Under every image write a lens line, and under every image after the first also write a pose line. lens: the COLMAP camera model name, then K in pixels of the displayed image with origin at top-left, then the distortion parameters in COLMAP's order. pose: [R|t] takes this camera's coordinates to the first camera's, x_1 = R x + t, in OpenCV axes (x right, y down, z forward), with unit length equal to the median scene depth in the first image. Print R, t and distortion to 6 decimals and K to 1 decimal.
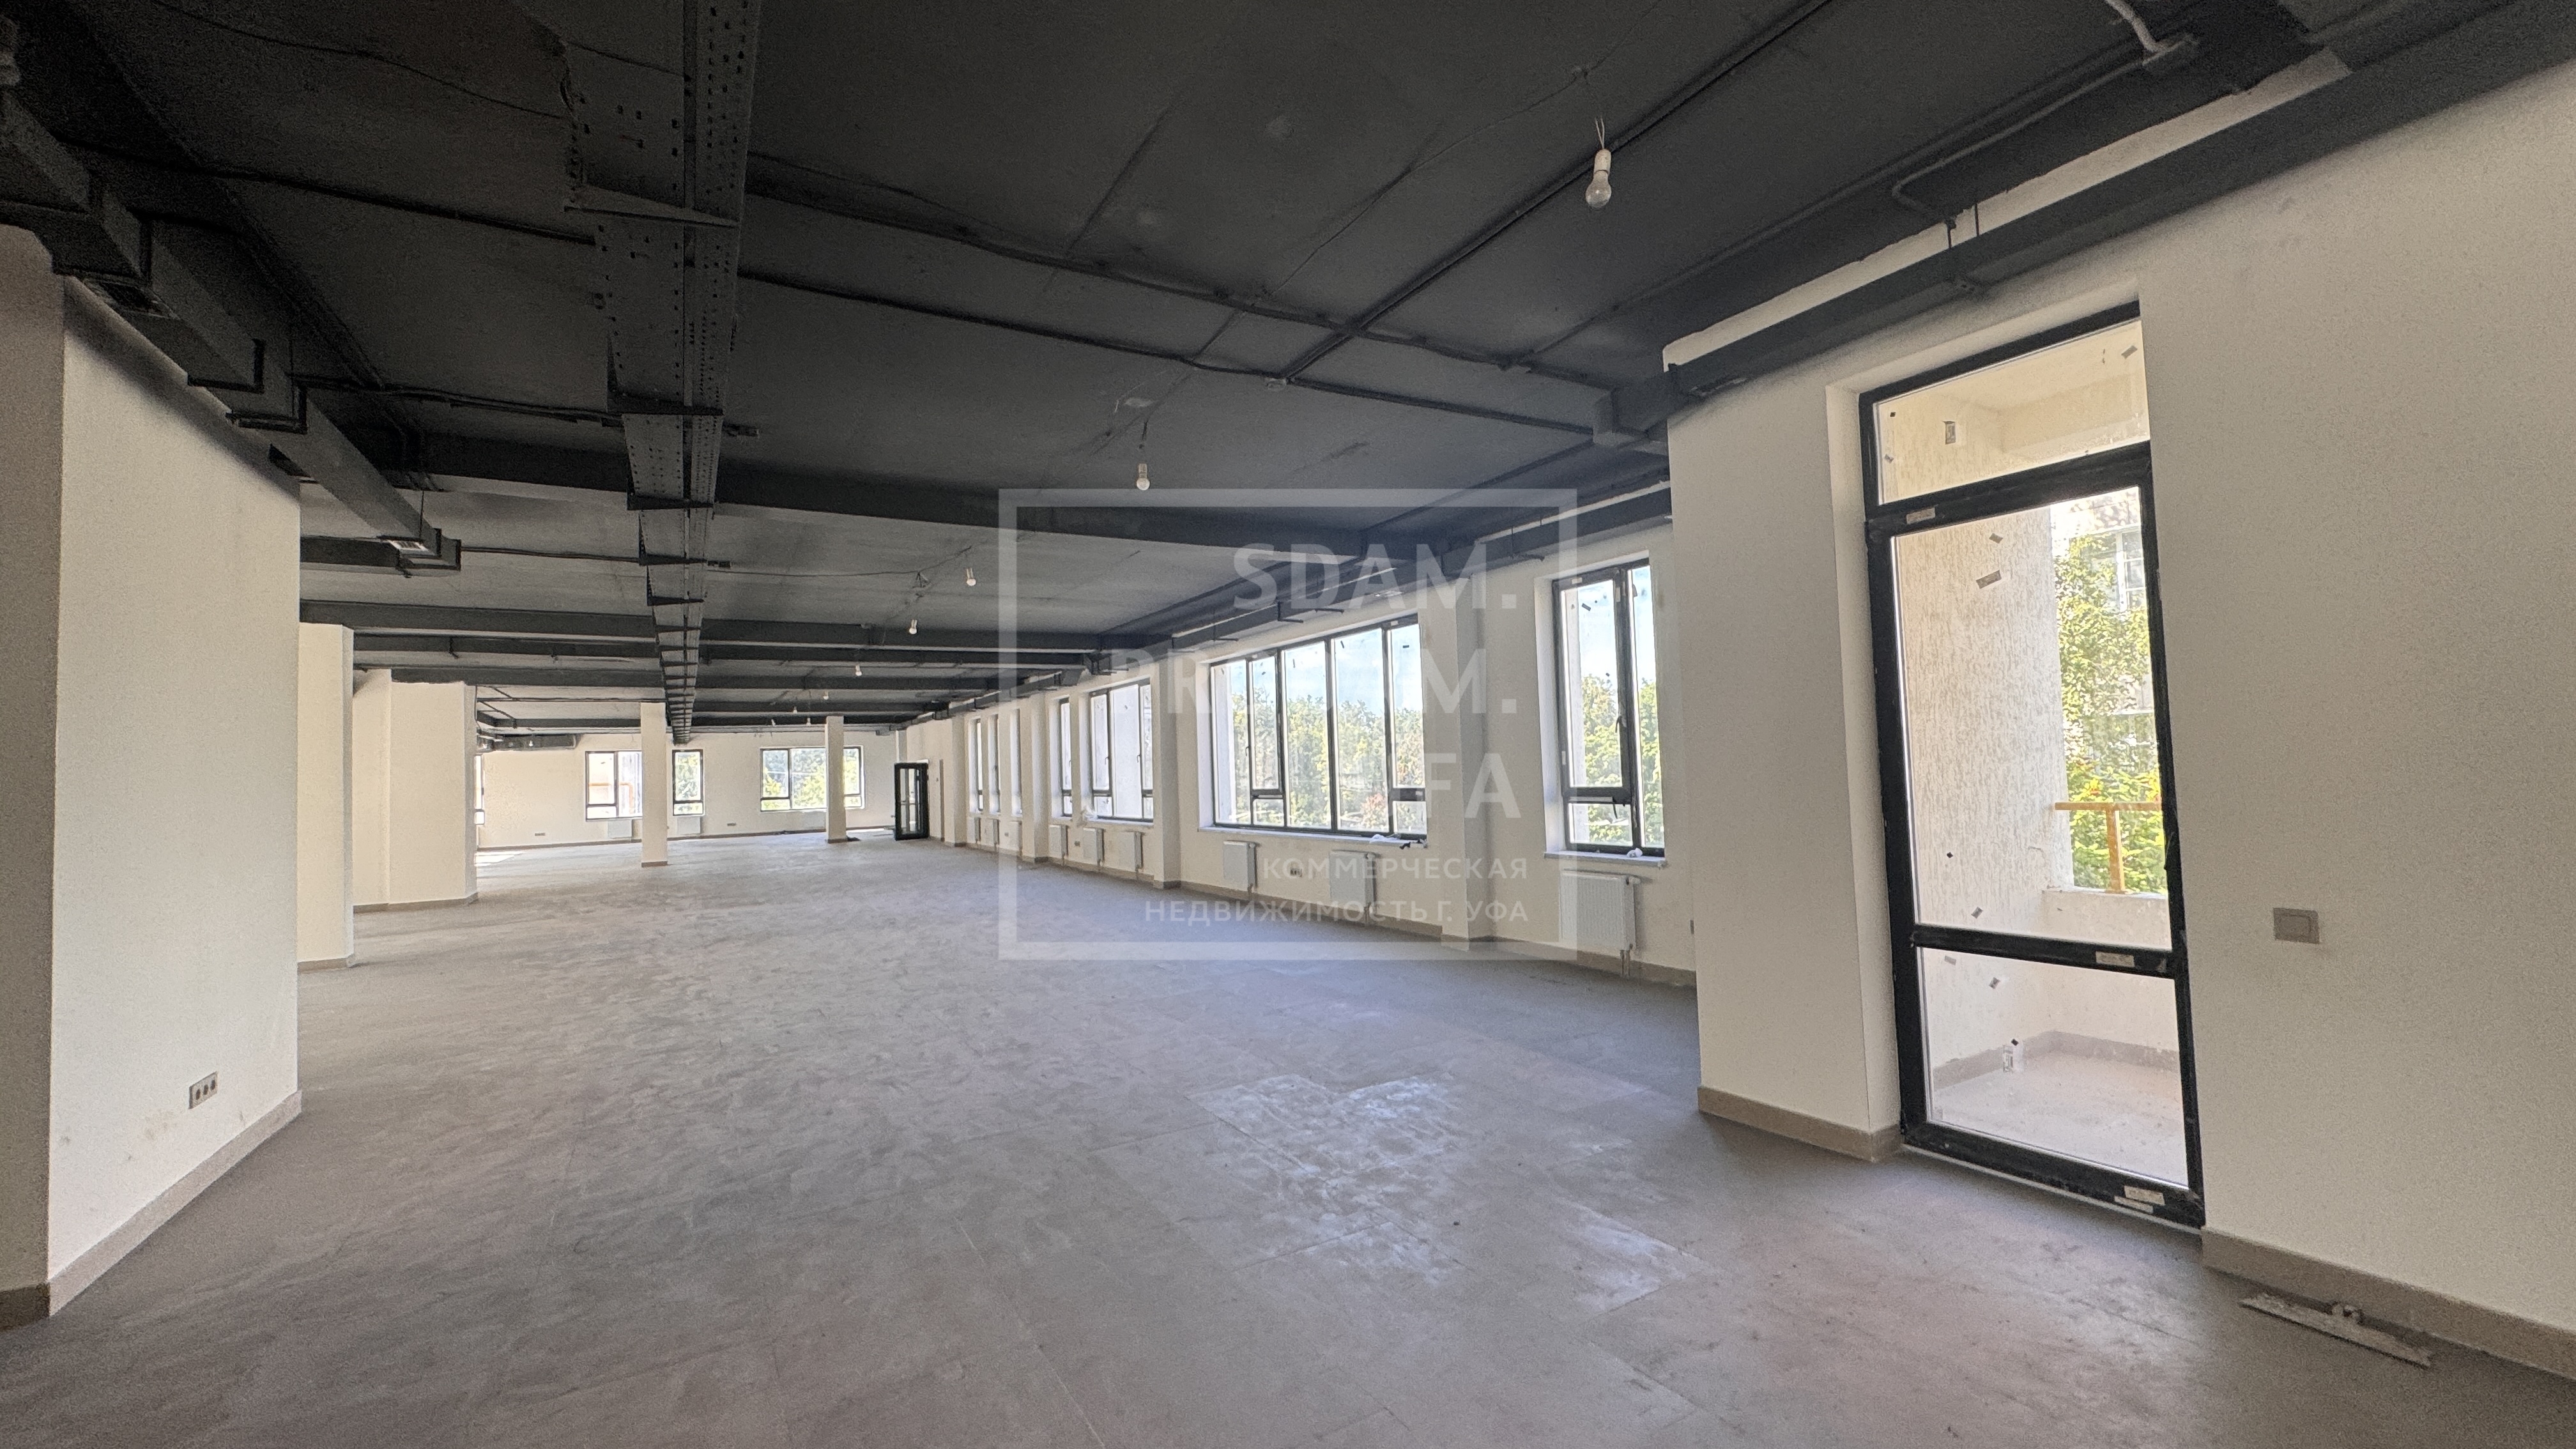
lens RADIAL K [[1022.3, 0, 1280.9], [0, 1022.3, 736.3], [0, 0, 1]] dist [-0.001959, 0.000141]
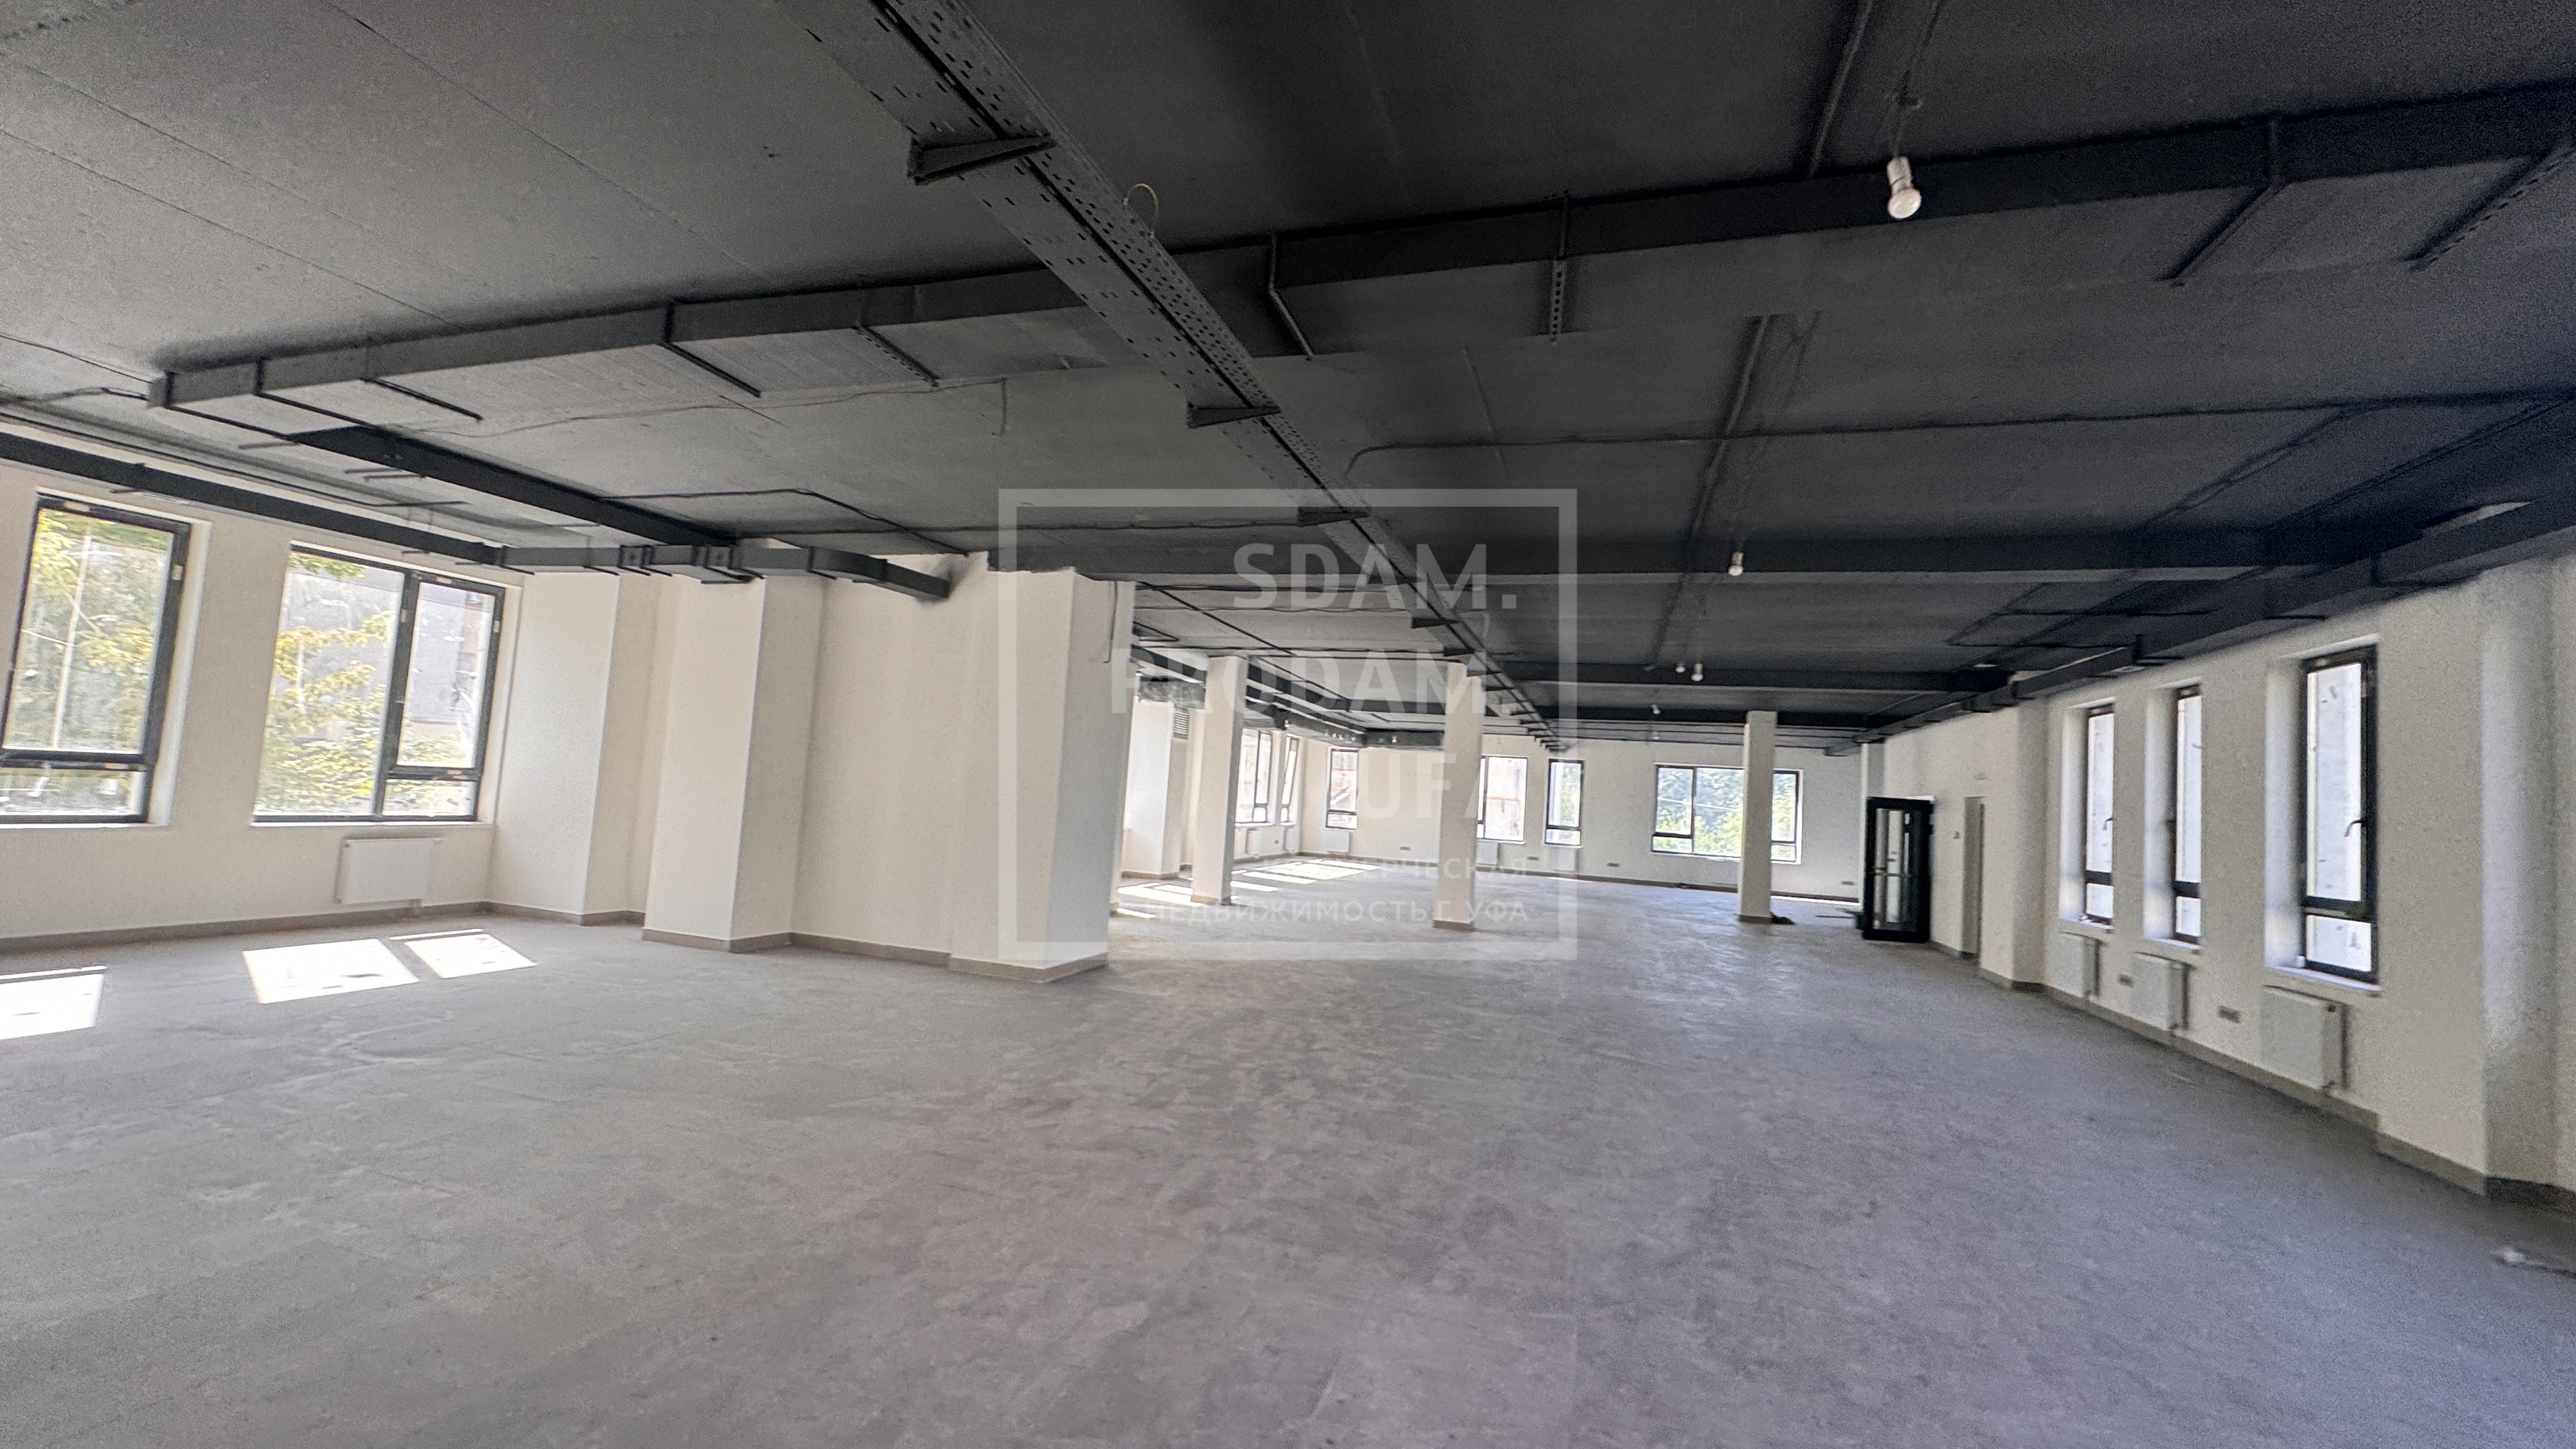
lens RADIAL K [[1022.3, 0, 1285.2], [0, 1022.3, 728.0], [0, 0, 1]] dist [-0.001959, 0.000141]
pose [[0.655339, 0.028958, -0.754780, -0.247762], [-0.062751, 0.997898, -0.016197, 0.027081], [0.752724, 0.057978, 0.655778, 0.578491]]
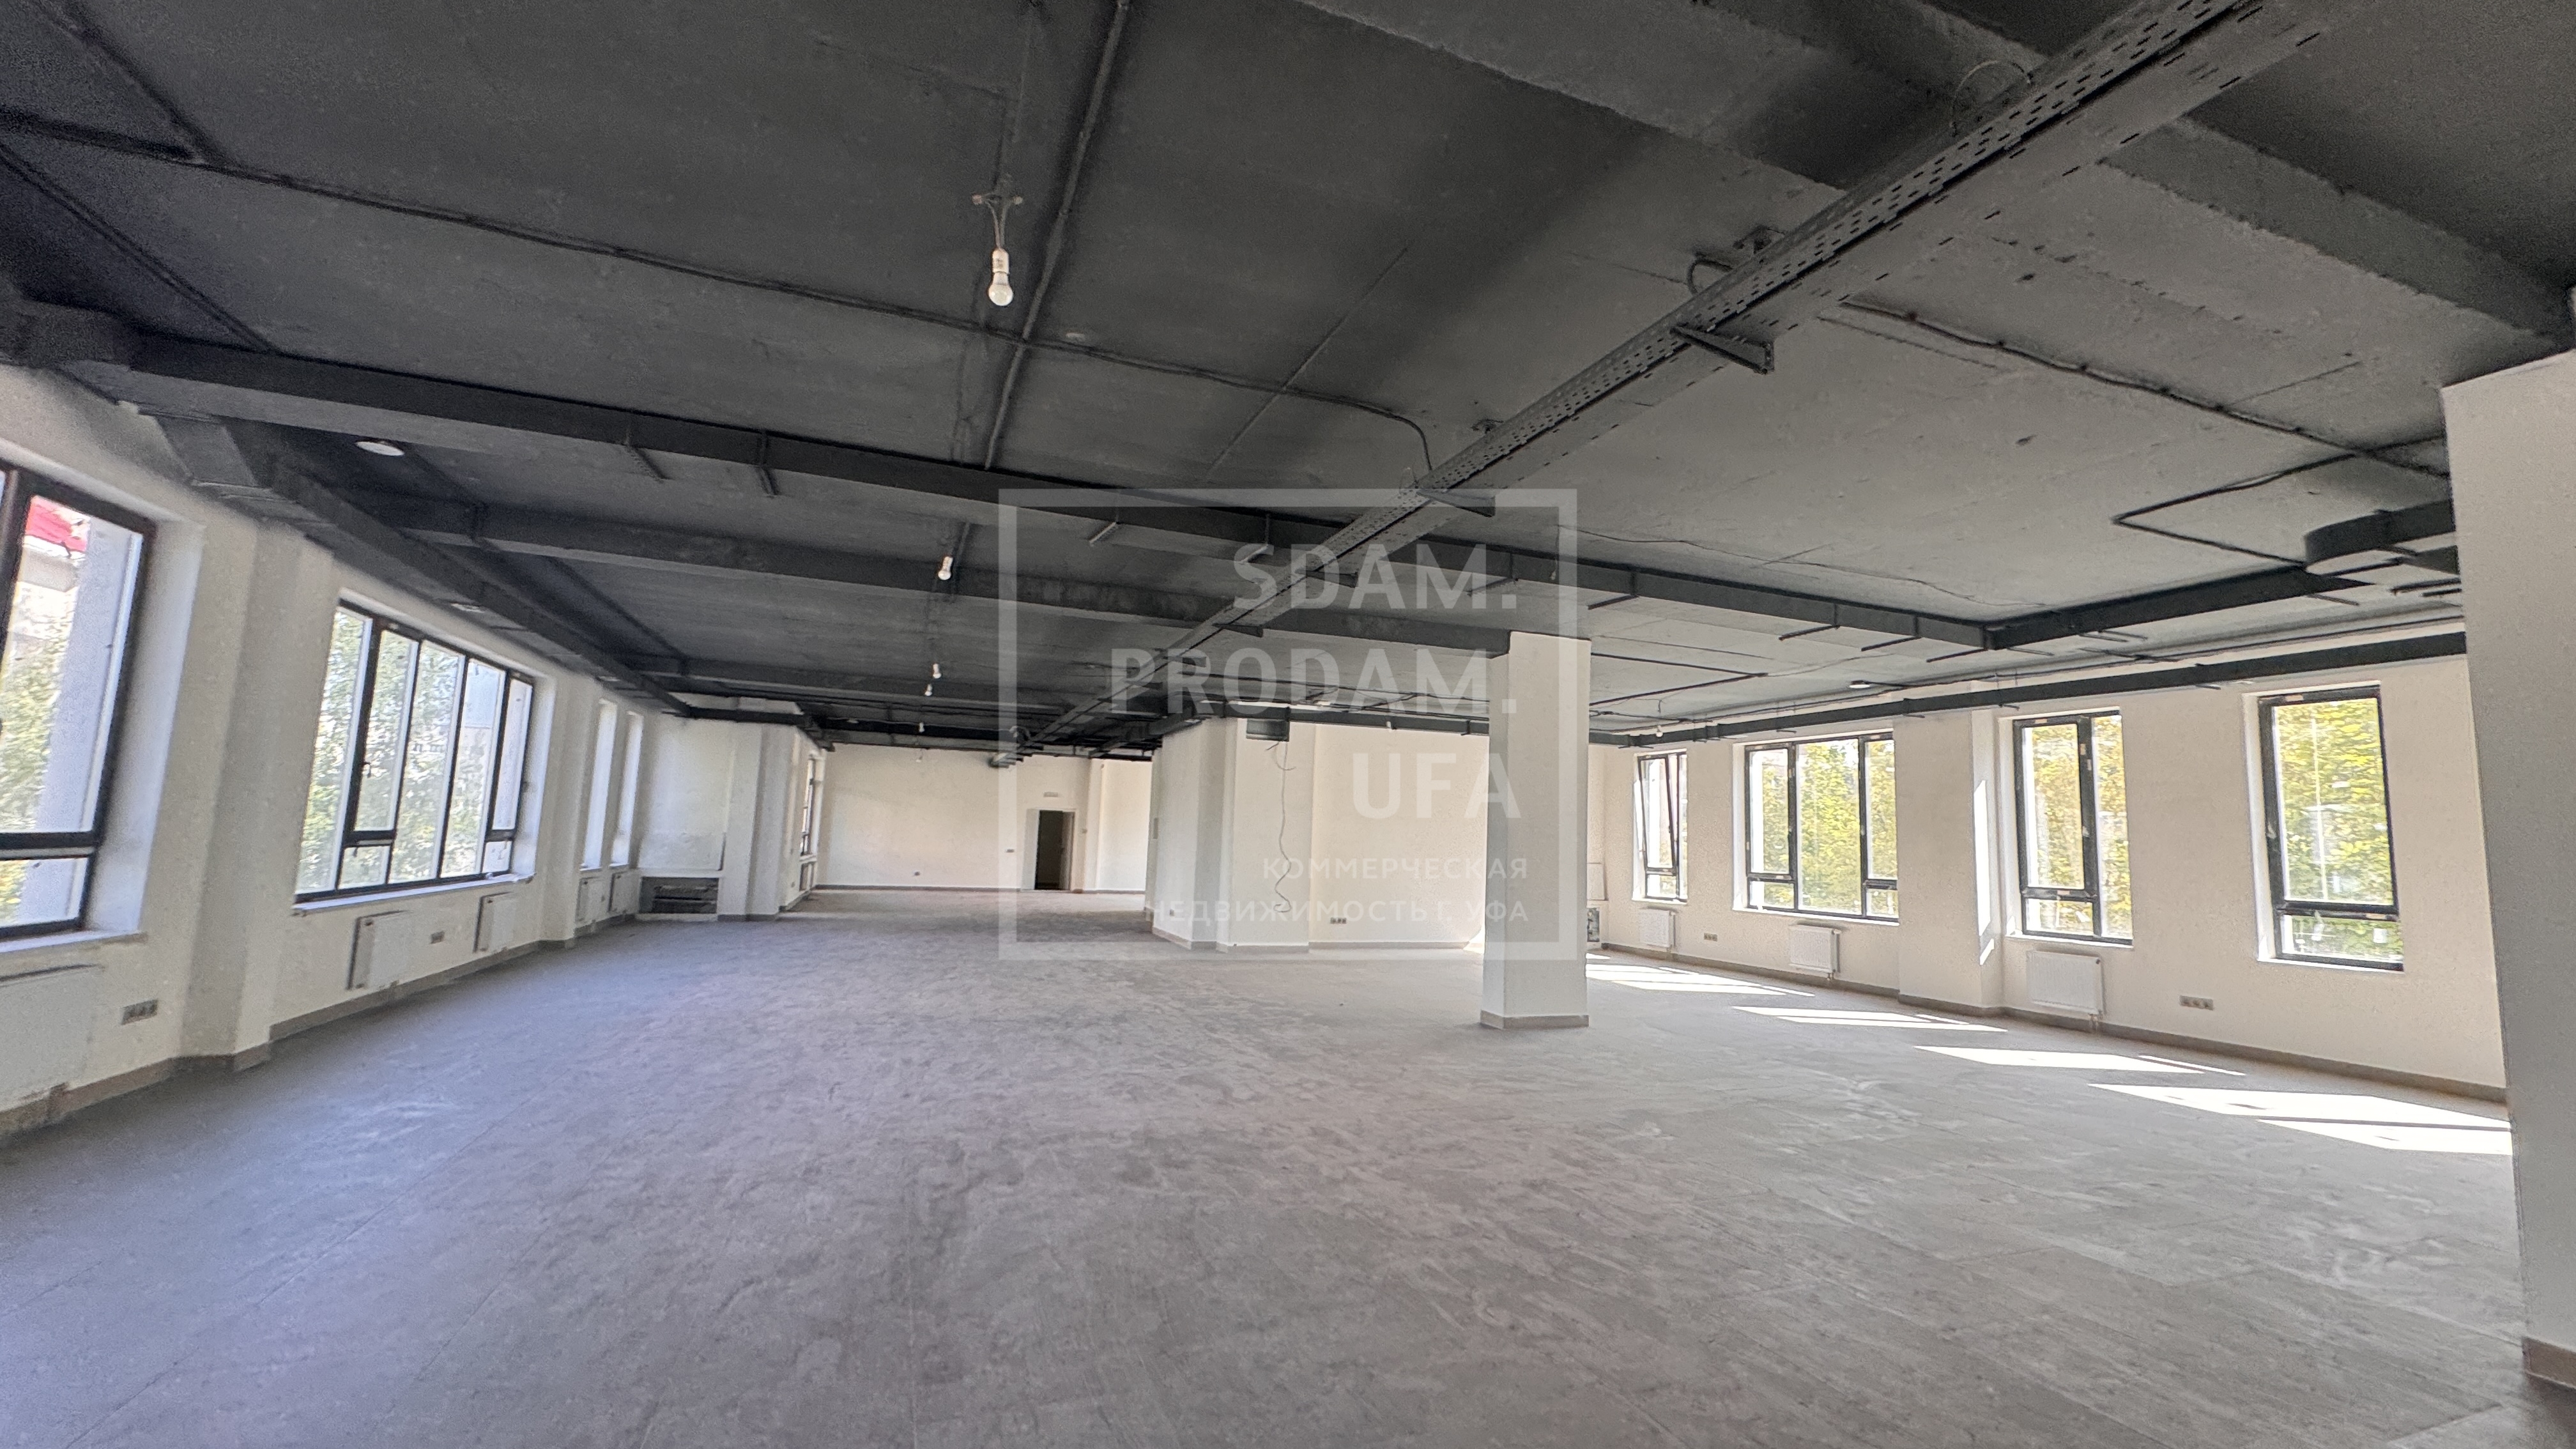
lens RADIAL K [[1022.3, 0, 1285.8], [0, 1022.3, 712.7], [0, 0, 1]] dist [-0.001959, 0.000141]
pose [[-0.985132, 0.020640, 0.170553, -0.687463], [-0.007662, 0.986490, -0.163642, 0.080585], [-0.171627, -0.162516, -0.971665, 1.477035]]
